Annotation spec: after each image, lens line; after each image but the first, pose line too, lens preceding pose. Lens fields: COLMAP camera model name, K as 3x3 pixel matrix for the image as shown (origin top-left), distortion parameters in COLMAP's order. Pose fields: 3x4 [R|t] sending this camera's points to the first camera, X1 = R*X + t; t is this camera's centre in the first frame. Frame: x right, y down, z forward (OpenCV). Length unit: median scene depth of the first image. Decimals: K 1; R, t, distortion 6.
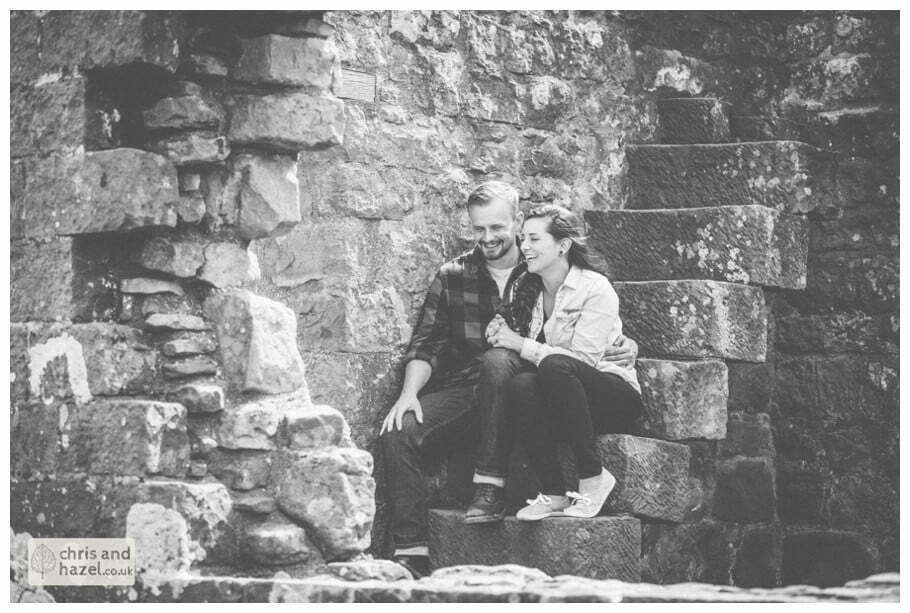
lens RADIAL K [[2264.1, 0, 452.9], [0, 2264.1, 303.4], [0, 0, 1]] dist [-0.091846, 0.000000]
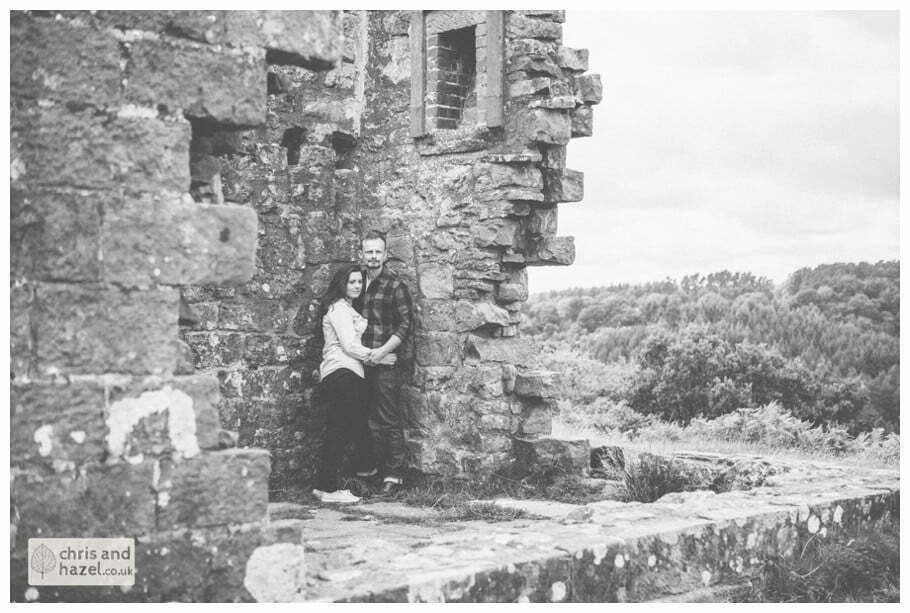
lens RADIAL K [[1329.2, 0, 456.7], [0, 1329.2, 302.2], [0, 0, 1]] dist [0.015008, 0.000000]
pose [[0.025279, 0.006694, 0.999658, -0.565074], [-0.067525, 0.997705, -0.004974, -0.021735], [-0.997397, -0.067377, 0.025673, 0.666237]]
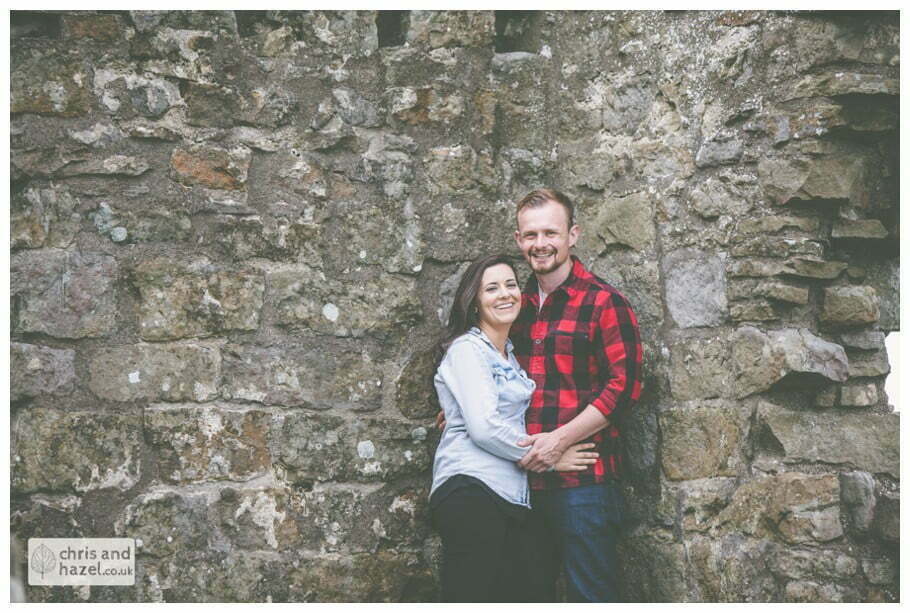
lens RADIAL K [[4028.0, 0, 453.9], [0, 4028.0, 310.9], [0, 0, 1]] dist [0.984339, 0.000000]
pose [[0.261146, 0.063326, 0.963220, -0.718450], [-0.056012, 0.997159, -0.050372, 0.006250], [-0.963673, -0.040797, 0.263951, 0.556639]]
